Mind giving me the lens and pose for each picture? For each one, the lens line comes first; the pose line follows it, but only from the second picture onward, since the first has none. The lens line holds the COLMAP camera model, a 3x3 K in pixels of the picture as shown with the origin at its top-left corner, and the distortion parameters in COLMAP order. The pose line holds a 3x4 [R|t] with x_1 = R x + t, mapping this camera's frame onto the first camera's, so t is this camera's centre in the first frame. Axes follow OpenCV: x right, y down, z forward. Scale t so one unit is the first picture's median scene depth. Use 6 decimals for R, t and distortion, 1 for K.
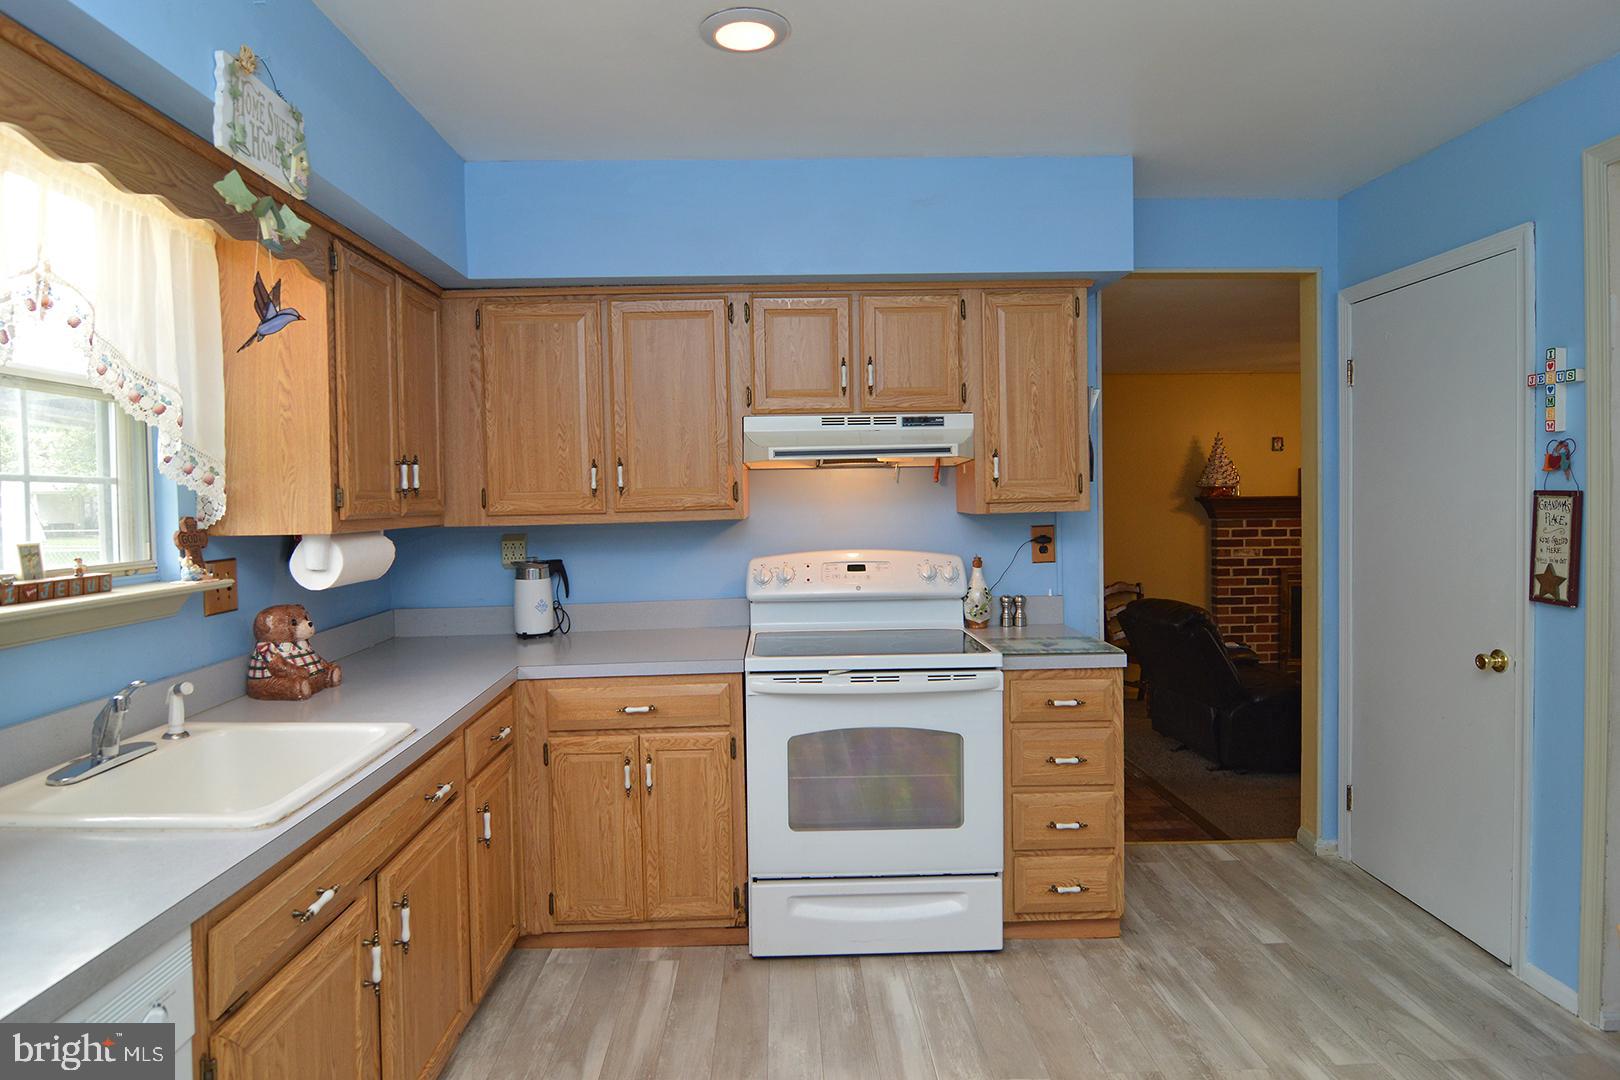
lens RADIAL K [[927.6, 0, 793.0], [0, 927.6, 520.5], [0, 0, 1]] dist [0.000699, -0.010669]
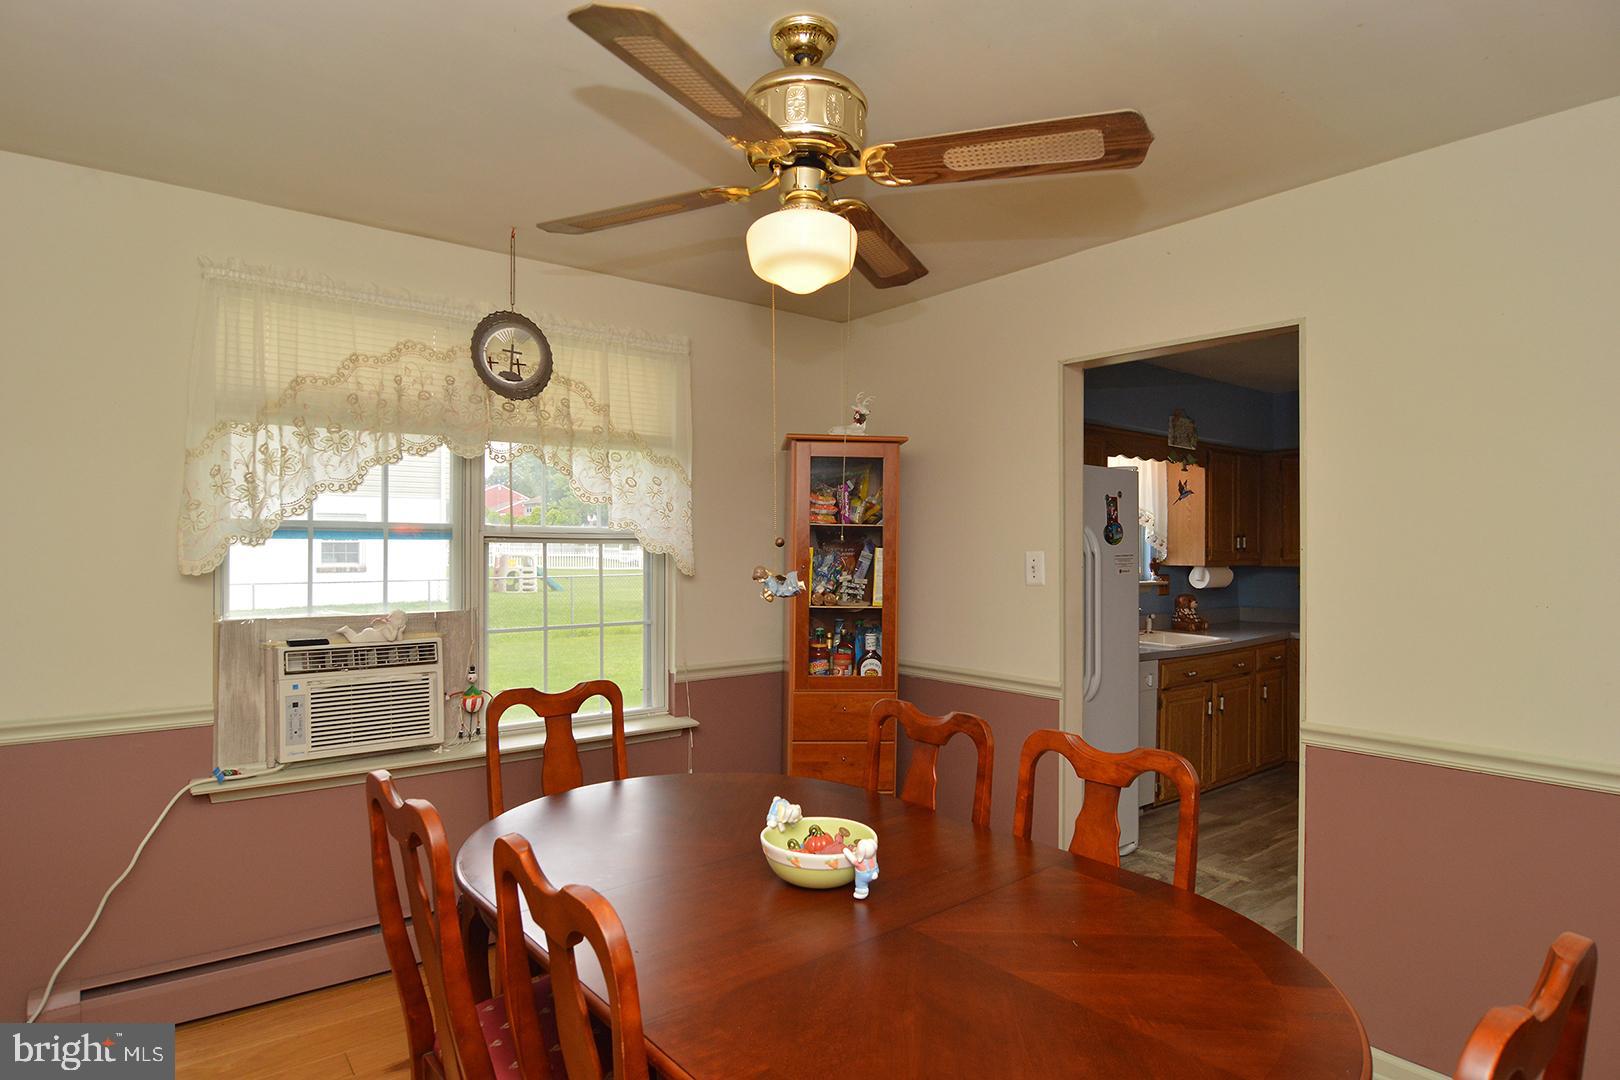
lens RADIAL K [[884.2, 0, 808.7], [0, 884.2, 545.9], [0, 0, 1]] dist [-0.003339, -0.009476]
pose [[0.604053, 0.012597, -0.796844, 0.656926], [-0.033266, 0.999402, -0.009419, 0.015834], [0.796249, 0.032197, 0.604111, -1.125844]]
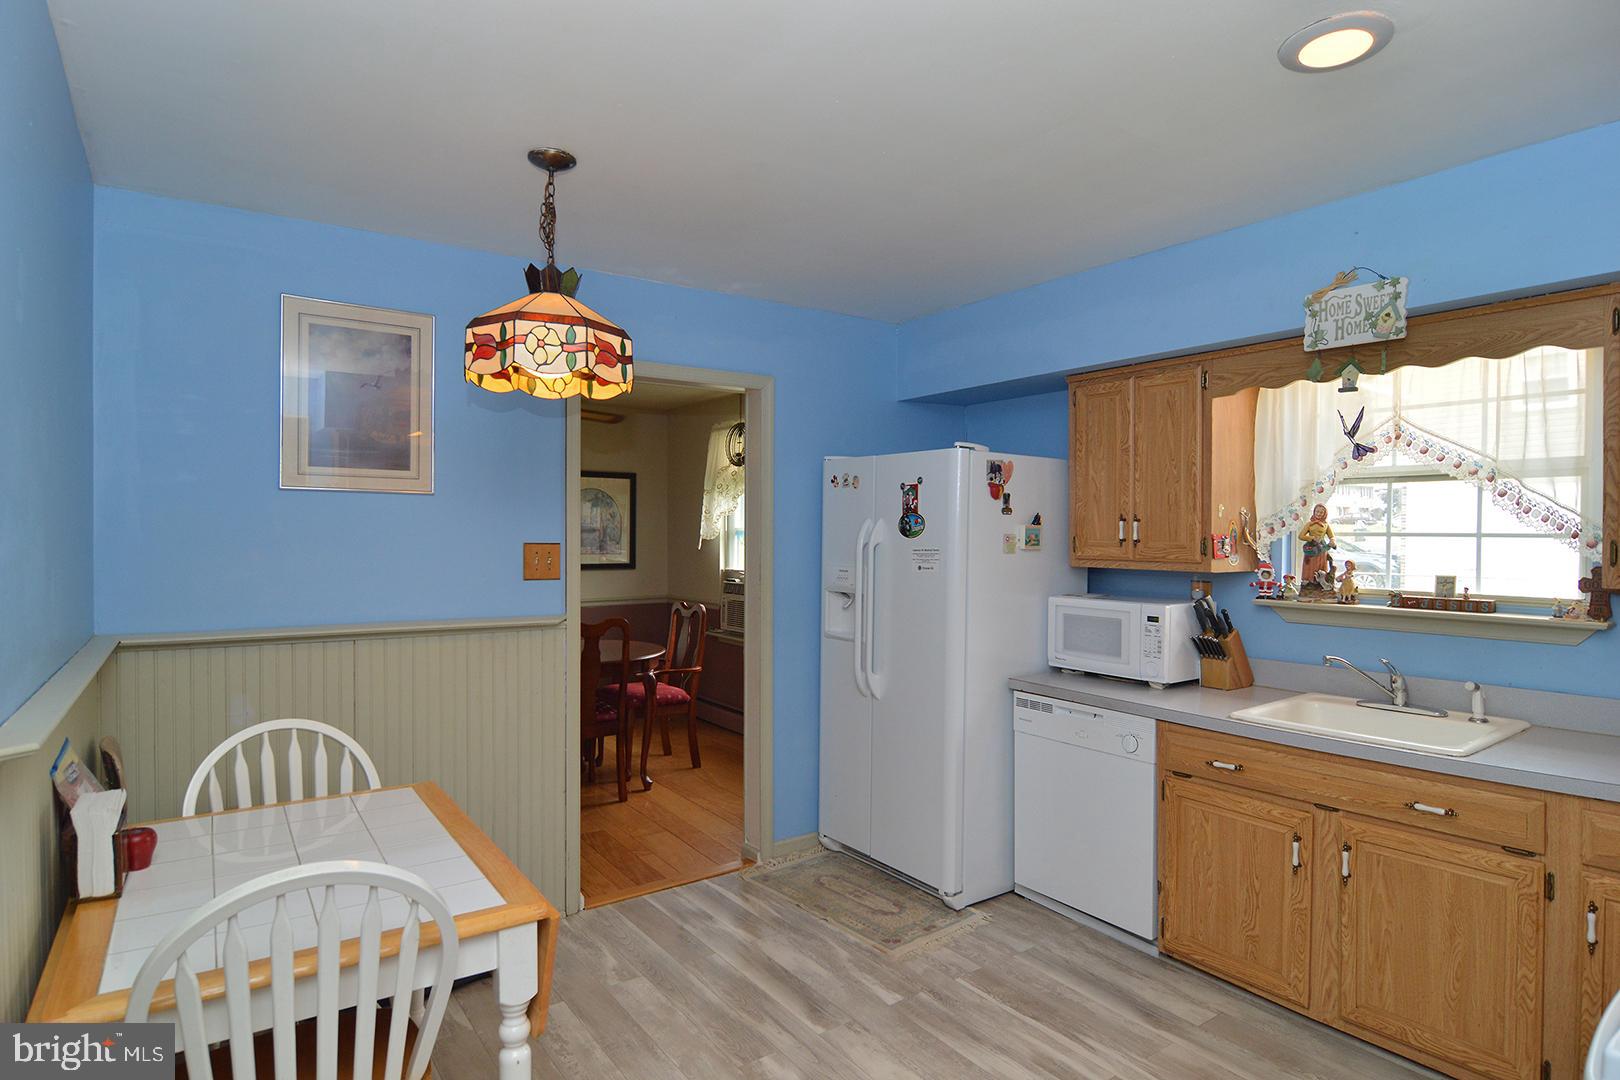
lens RADIAL K [[884.2, 0, 808.7], [0, 884.2, 545.9], [0, 0, 1]] dist [-0.003339, -0.009476]
pose [[-0.826782, 0.017864, -0.562239, 0.659569], [-0.007056, 0.999088, 0.042120, -0.057010], [0.562478, 0.038791, -0.825902, 1.104132]]
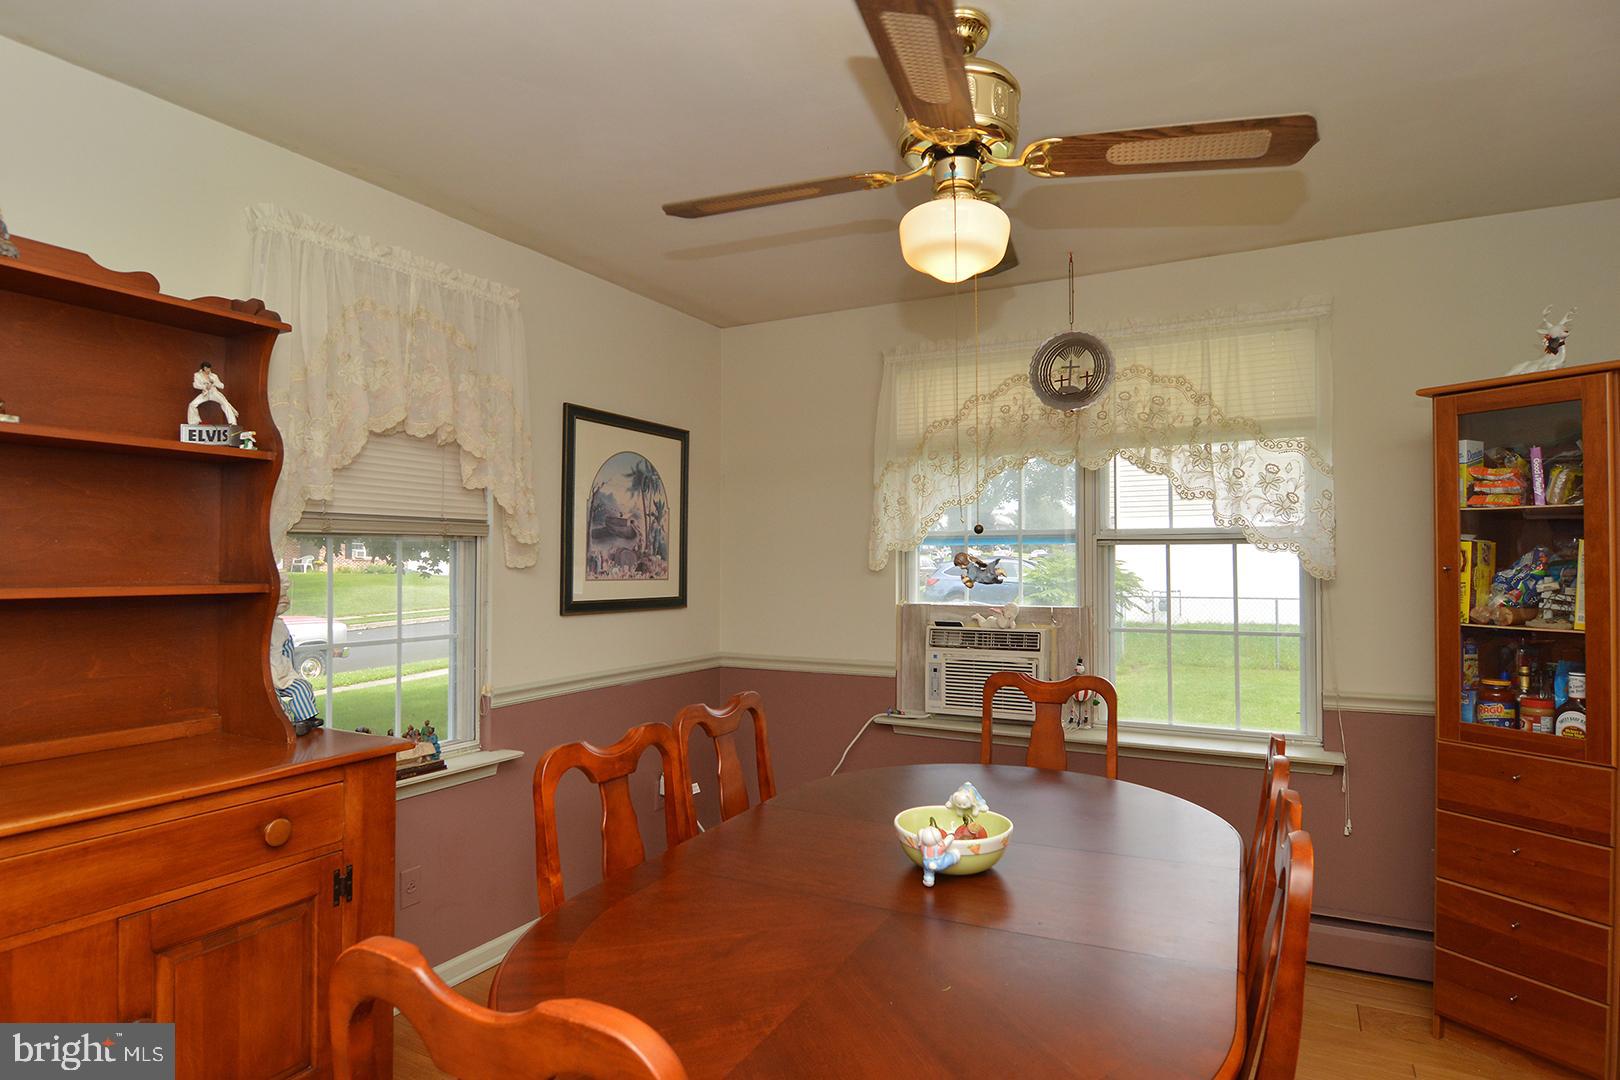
lens RADIAL K [[884.2, 0, 808.7], [0, 884.2, 545.9], [0, 0, 1]] dist [-0.003339, -0.009476]
pose [[-0.484961, -0.007045, -0.874507, 0.759881], [-0.018648, 0.999824, 0.002287, 0.020847], [0.874337, 0.017417, -0.485007, -0.507653]]
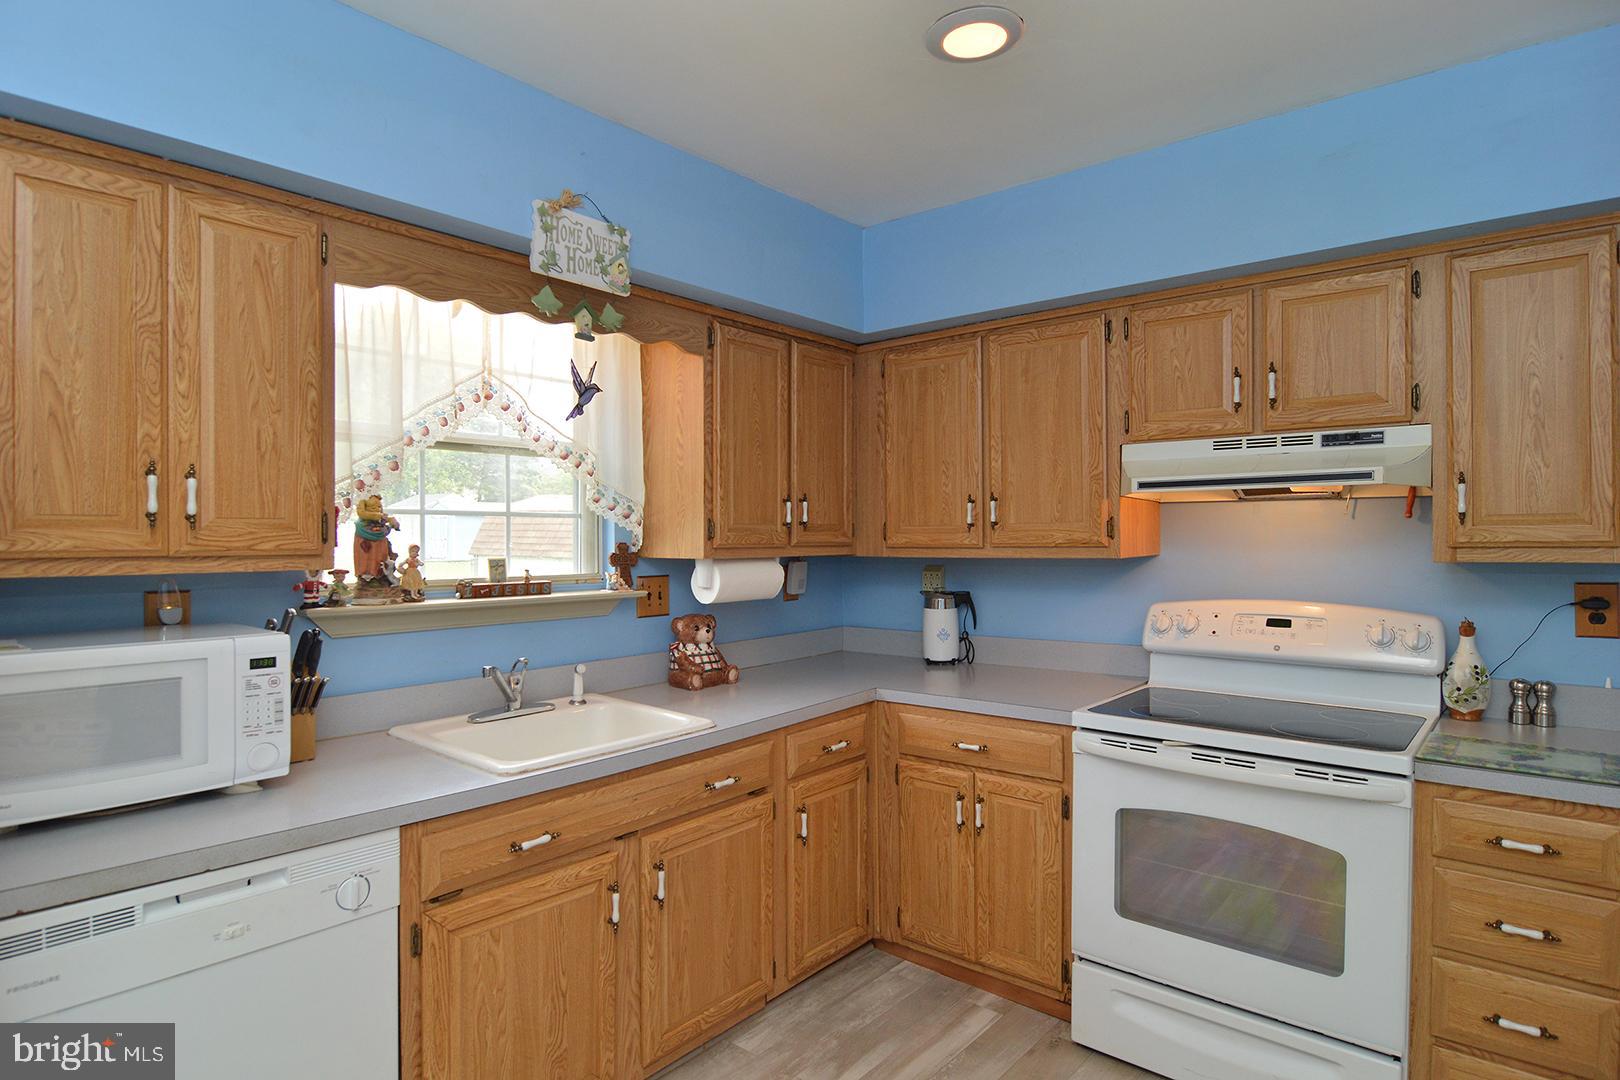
lens RADIAL K [[884.2, 0, 808.7], [0, 884.2, 545.9], [0, 0, 1]] dist [-0.003339, -0.009476]
pose [[0.749506, 0.024093, -0.661558, 0.325437], [-0.028094, 0.999595, 0.004576, -0.010263], [0.661401, 0.015156, 0.749880, 0.177433]]
